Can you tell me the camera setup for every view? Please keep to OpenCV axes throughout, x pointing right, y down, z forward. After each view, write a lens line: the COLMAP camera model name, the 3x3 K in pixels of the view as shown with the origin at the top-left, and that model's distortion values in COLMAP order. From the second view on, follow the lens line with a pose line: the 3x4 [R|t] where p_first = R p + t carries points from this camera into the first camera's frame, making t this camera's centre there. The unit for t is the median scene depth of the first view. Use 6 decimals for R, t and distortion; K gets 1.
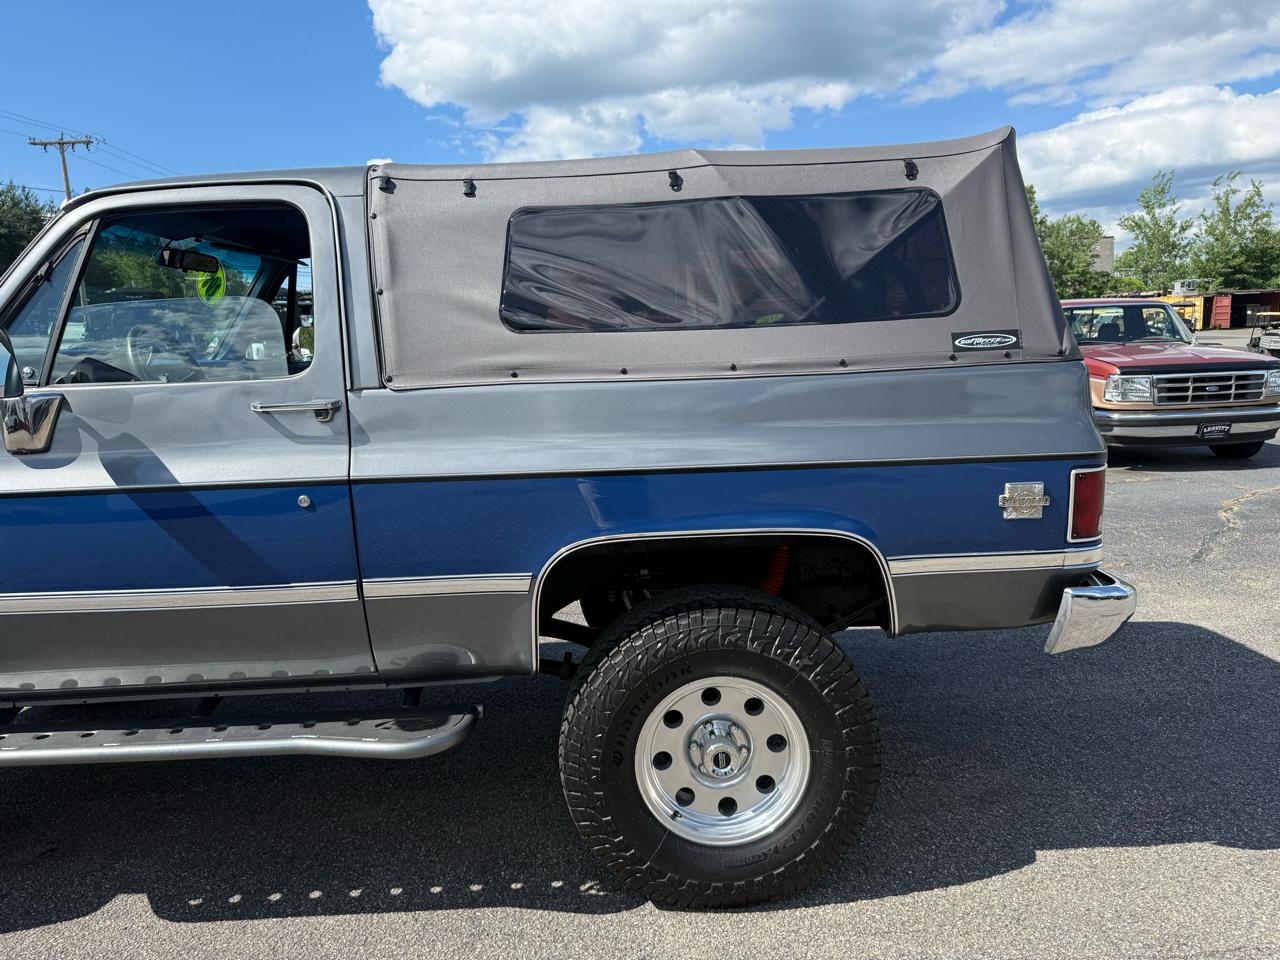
lens RADIAL K [[927.1, 0, 651.7], [0, 927.1, 487.1], [0, 0, 1]] dist [0.033659, -0.044292]
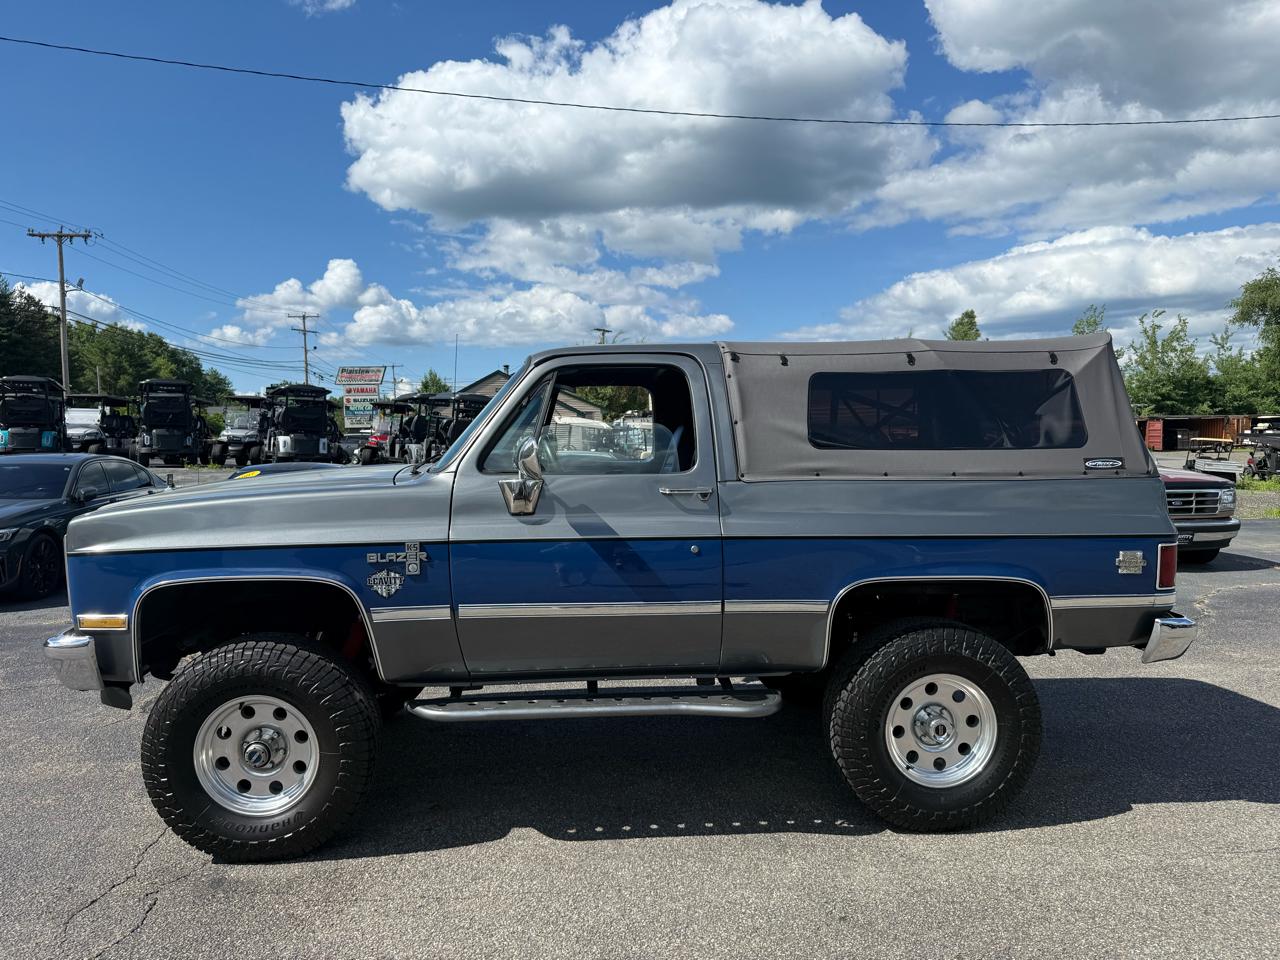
lens RADIAL K [[927.1, 0, 649.7], [0, 927.1, 480.3], [0, 0, 1]] dist [0.033659, -0.044292]
pose [[0.998123, 0.030090, 0.053330, -0.468488], [-0.023668, 0.992826, -0.117206, 0.073609], [-0.056474, 0.115724, 0.991675, -0.510925]]
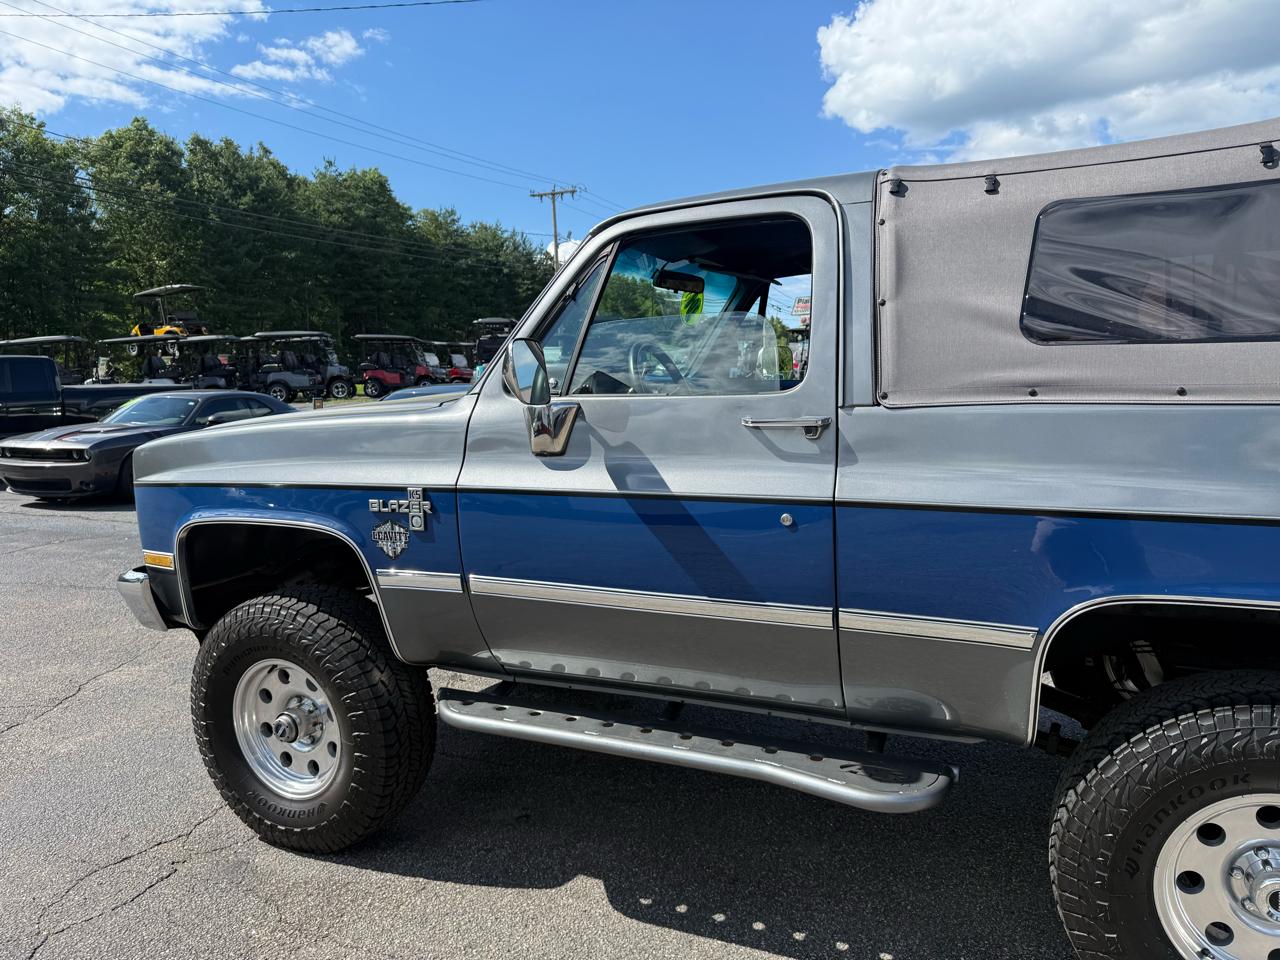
lens RADIAL K [[927.1, 0, 622.0], [0, 927.1, 485.0], [0, 0, 1]] dist [0.033659, -0.044292]
pose [[0.891860, 0.067910, -0.447184, -0.085710], [-0.080110, 0.996751, -0.008403, 0.000709], [0.445160, 0.043318, 0.894403, 0.052960]]
